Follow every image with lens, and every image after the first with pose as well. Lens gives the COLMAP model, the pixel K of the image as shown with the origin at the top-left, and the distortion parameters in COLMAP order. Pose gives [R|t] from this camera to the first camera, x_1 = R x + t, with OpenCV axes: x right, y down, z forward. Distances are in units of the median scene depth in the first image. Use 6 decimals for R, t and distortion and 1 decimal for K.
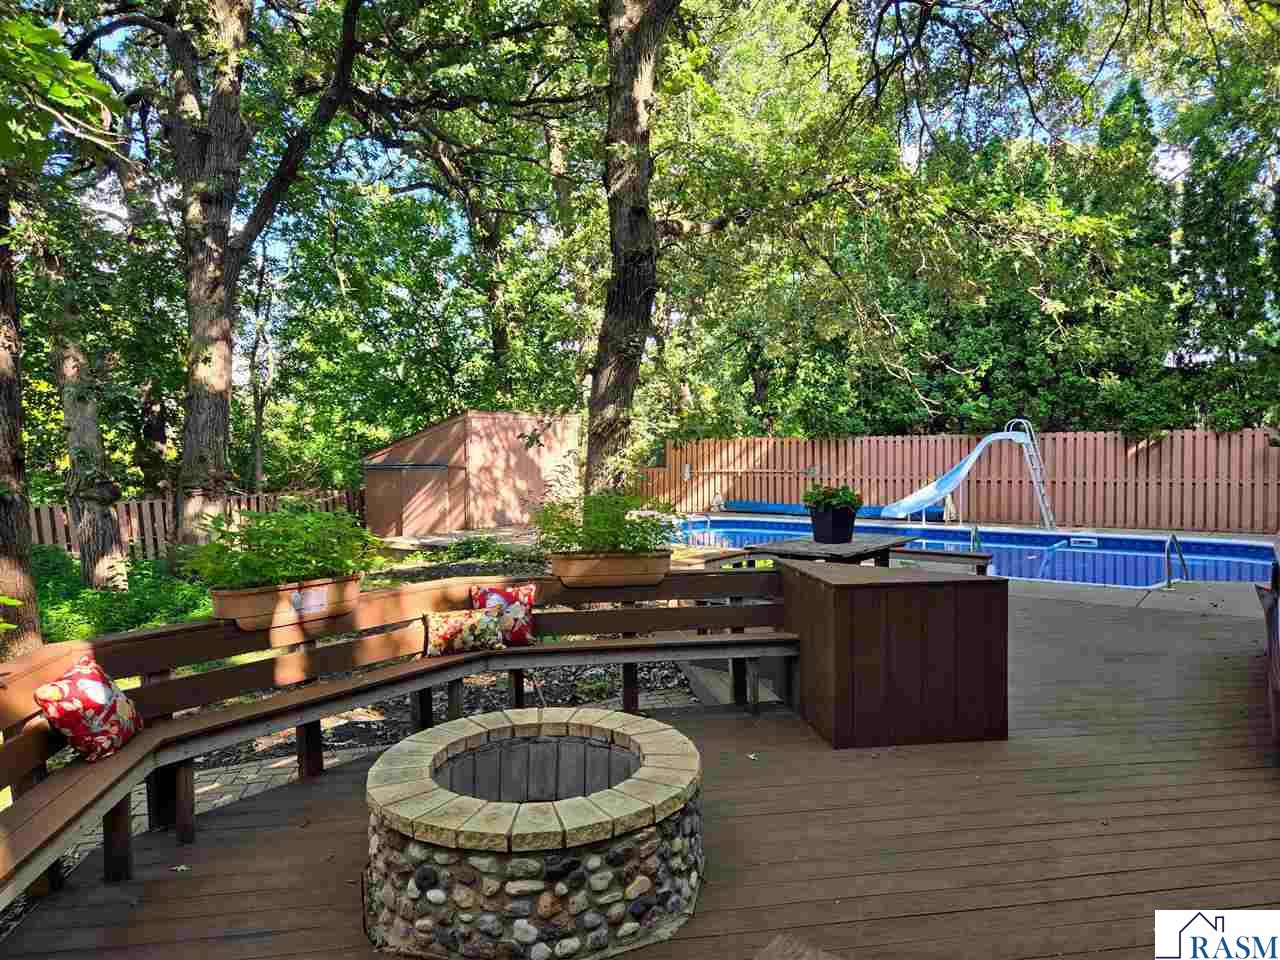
lens RADIAL K [[862.8, 0, 640.0], [0, 862.8, 480.0], [0, 0, 1]] dist [0.089354, -0.078216]
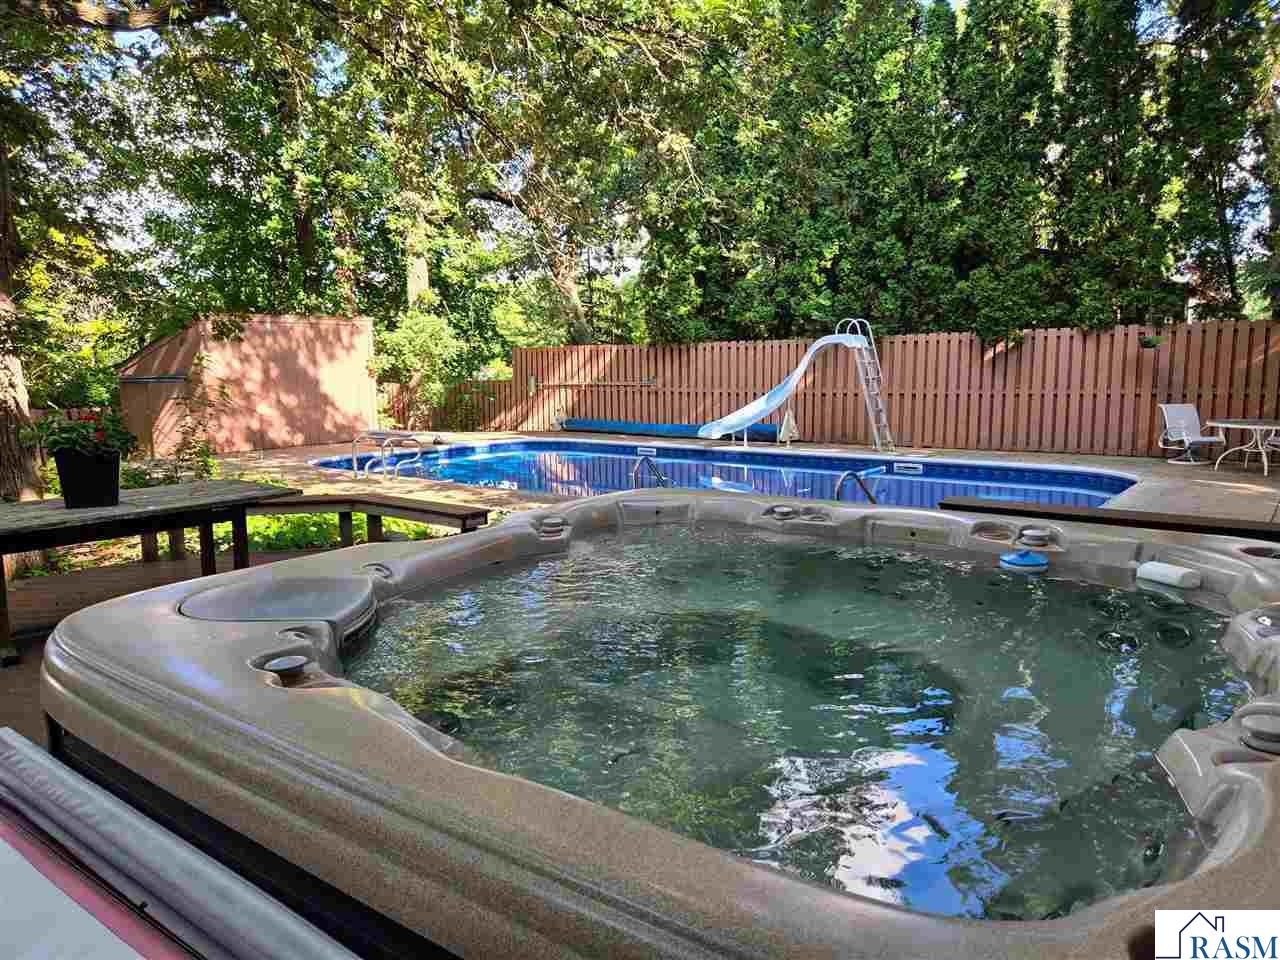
lens RADIAL K [[862.8, 0, 640.0], [0, 862.8, 480.0], [0, 0, 1]] dist [0.089354, -0.078216]
pose [[0.999203, -0.000505, -0.039919, 0.248084], [0.004465, 0.995059, 0.099181, -0.000090], [0.039672, -0.099280, 0.994268, 0.152225]]
